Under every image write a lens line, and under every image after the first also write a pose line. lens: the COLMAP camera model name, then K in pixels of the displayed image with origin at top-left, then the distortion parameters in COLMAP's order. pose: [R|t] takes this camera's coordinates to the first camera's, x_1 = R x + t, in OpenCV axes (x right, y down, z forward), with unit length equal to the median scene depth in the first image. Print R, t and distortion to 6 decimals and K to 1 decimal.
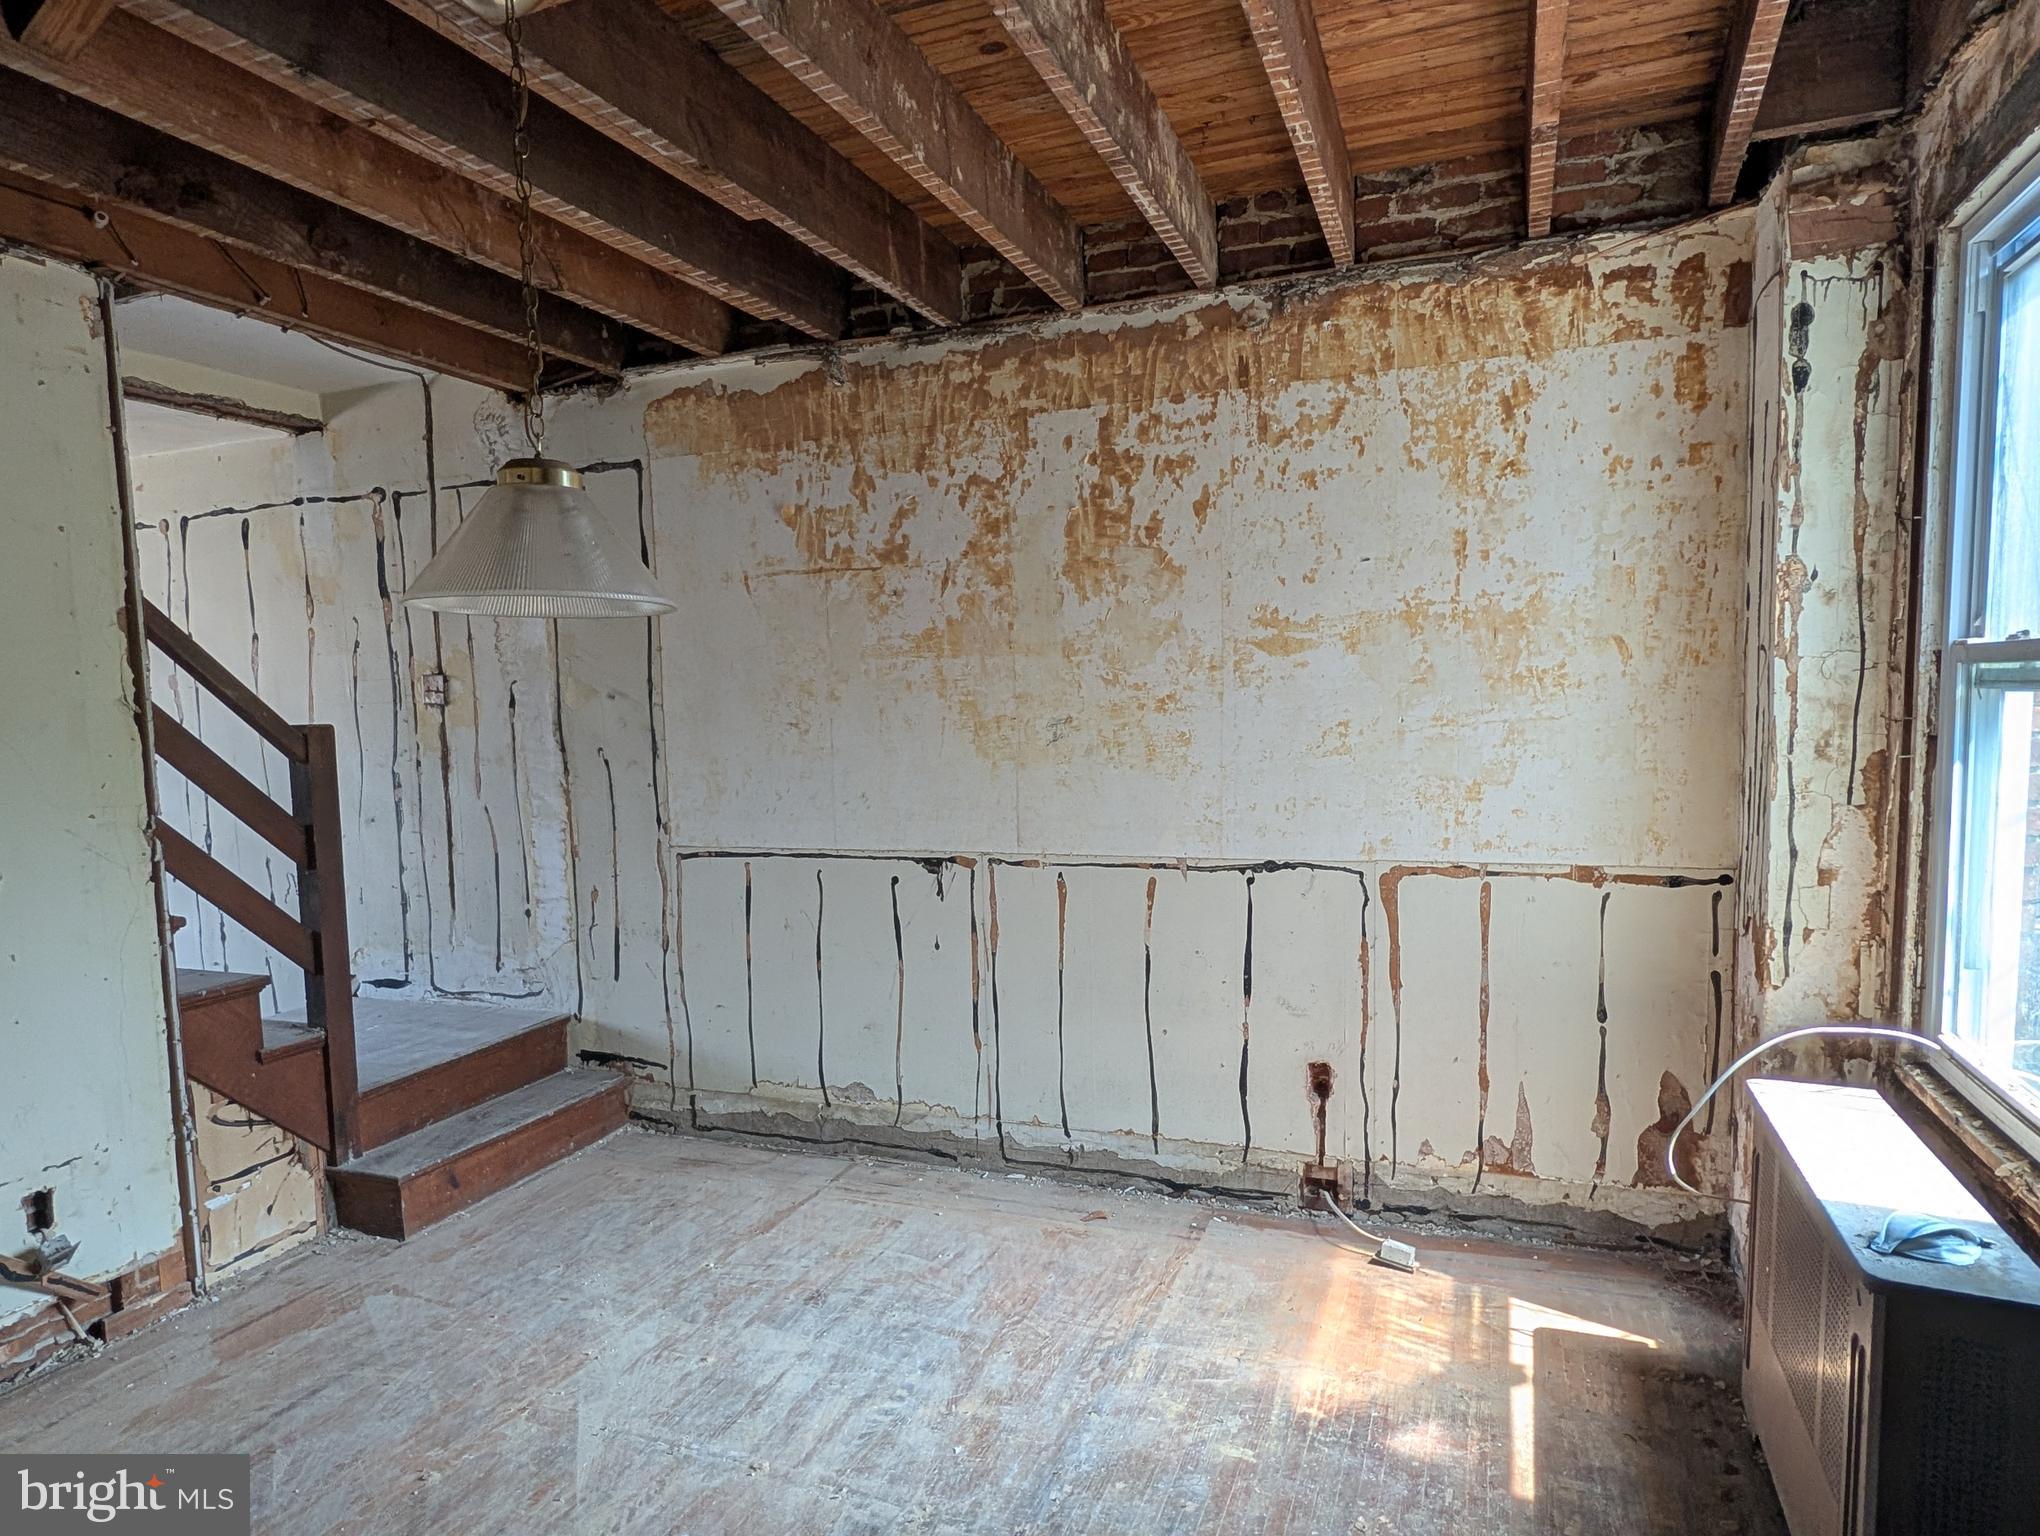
lens RADIAL K [[1216.0, 0, 996.4], [0, 1216.0, 807.9], [0, 0, 1]] dist [-0.003016, 0.001982]
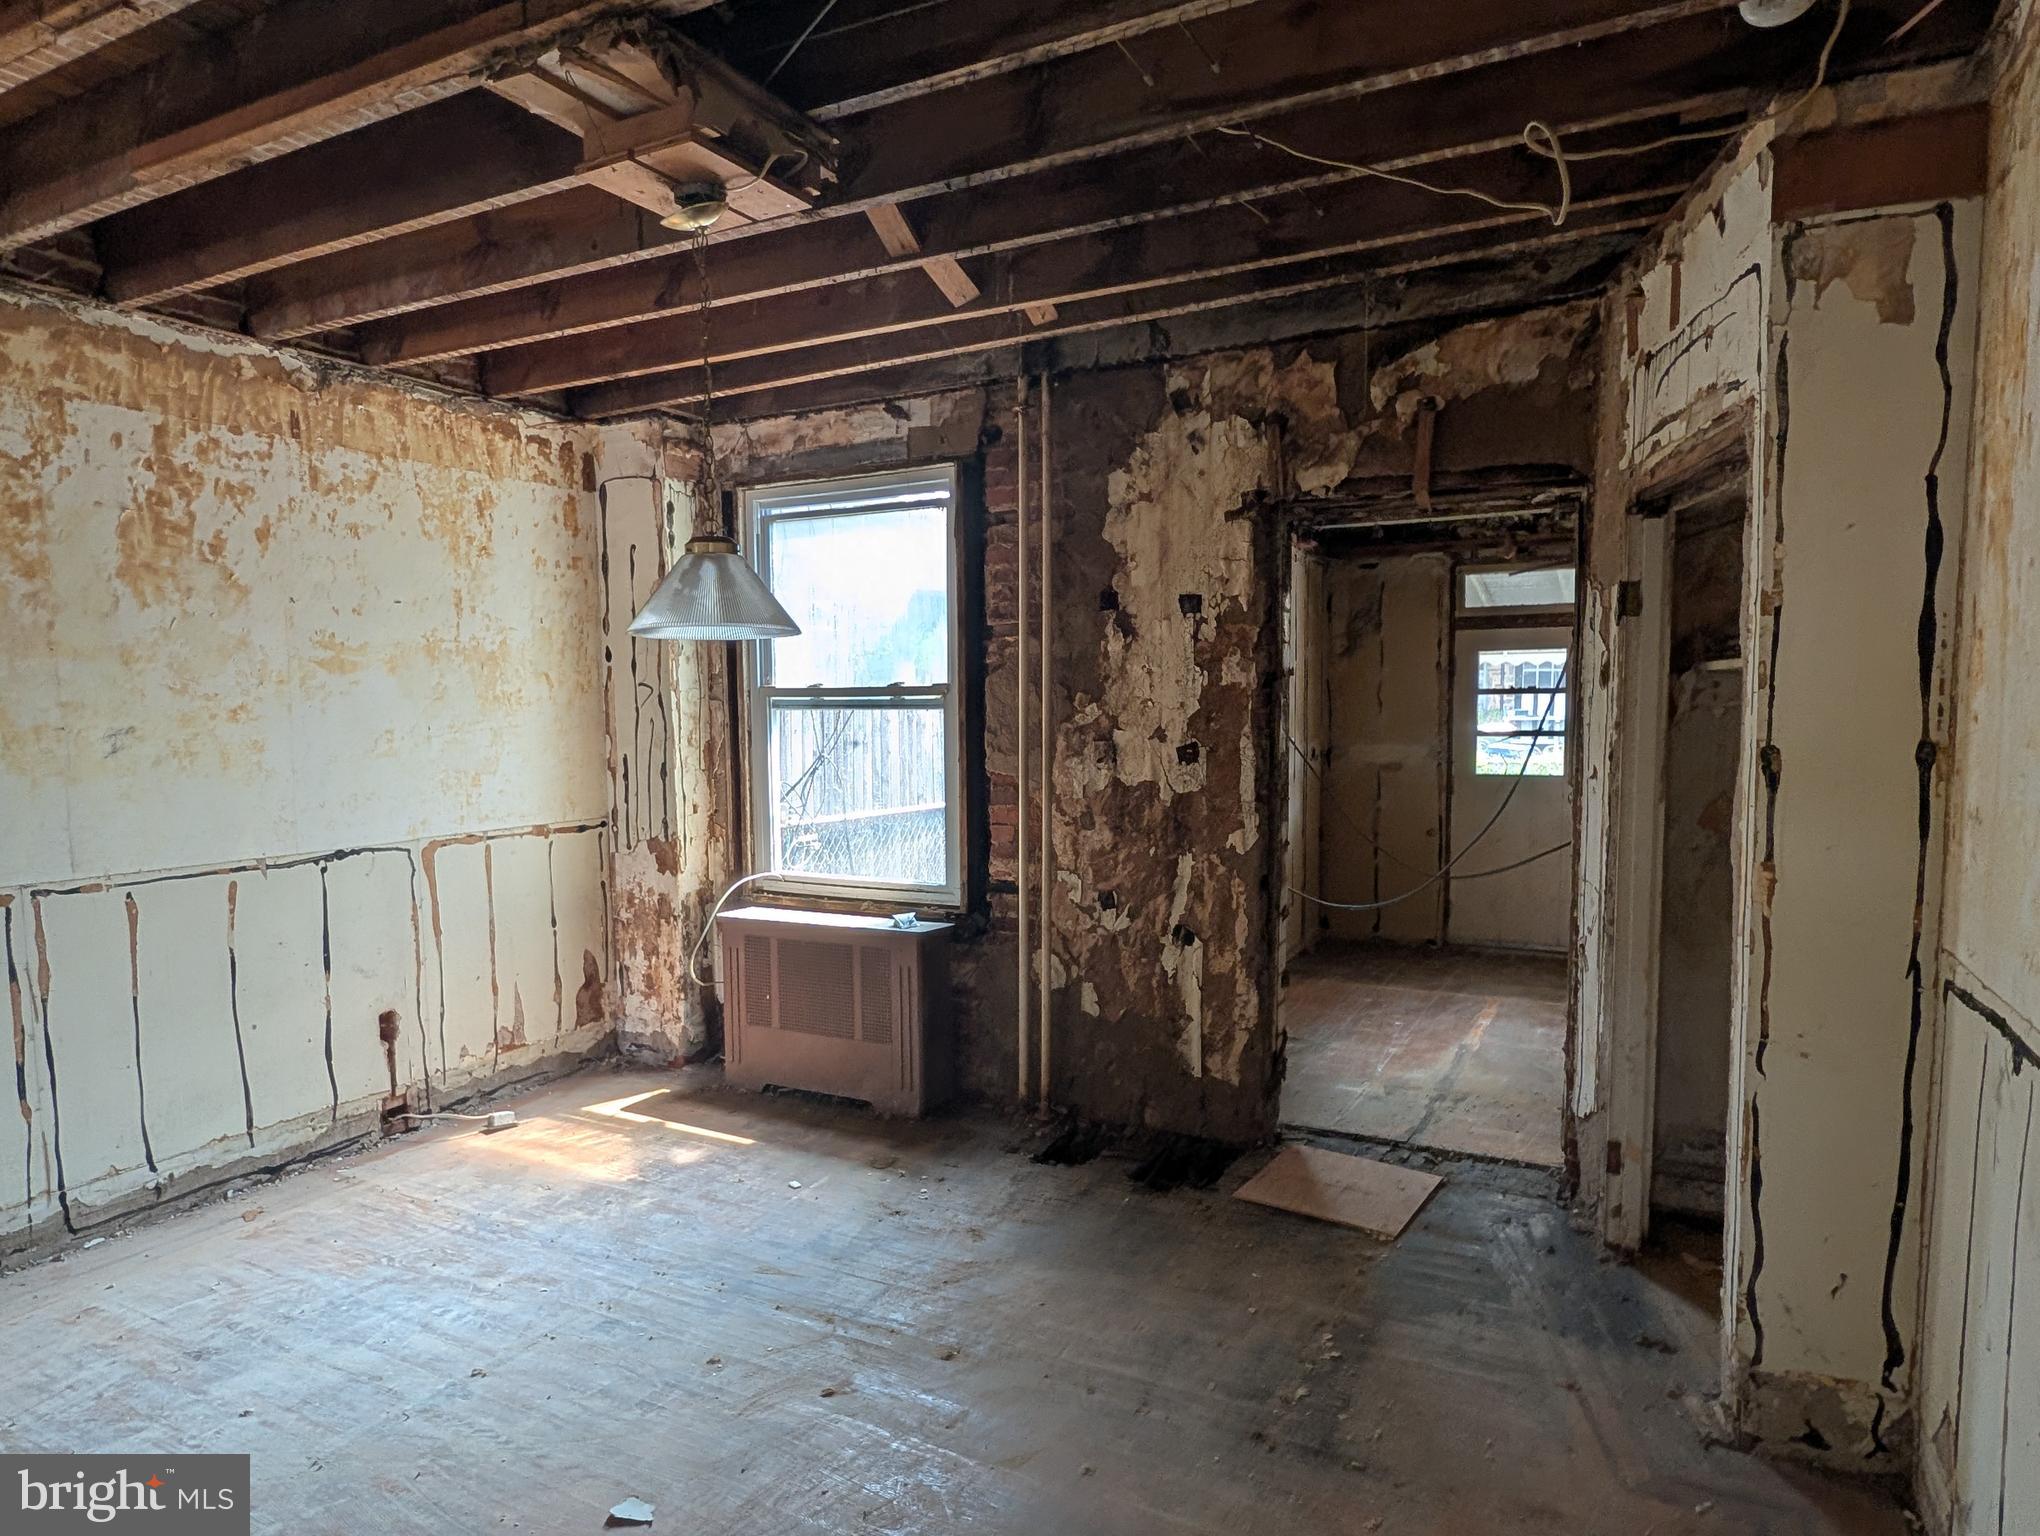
lens RADIAL K [[1140.6, 0, 1024.4], [0, 1140.6, 785.0], [0, 0, 1]] dist [-0.003981, 0.001045]
pose [[0.128192, -0.048644, 0.990556, -0.777104], [0.090796, 0.995177, 0.037120, 0.000795], [-0.987584, 0.085180, 0.131990, 0.208651]]
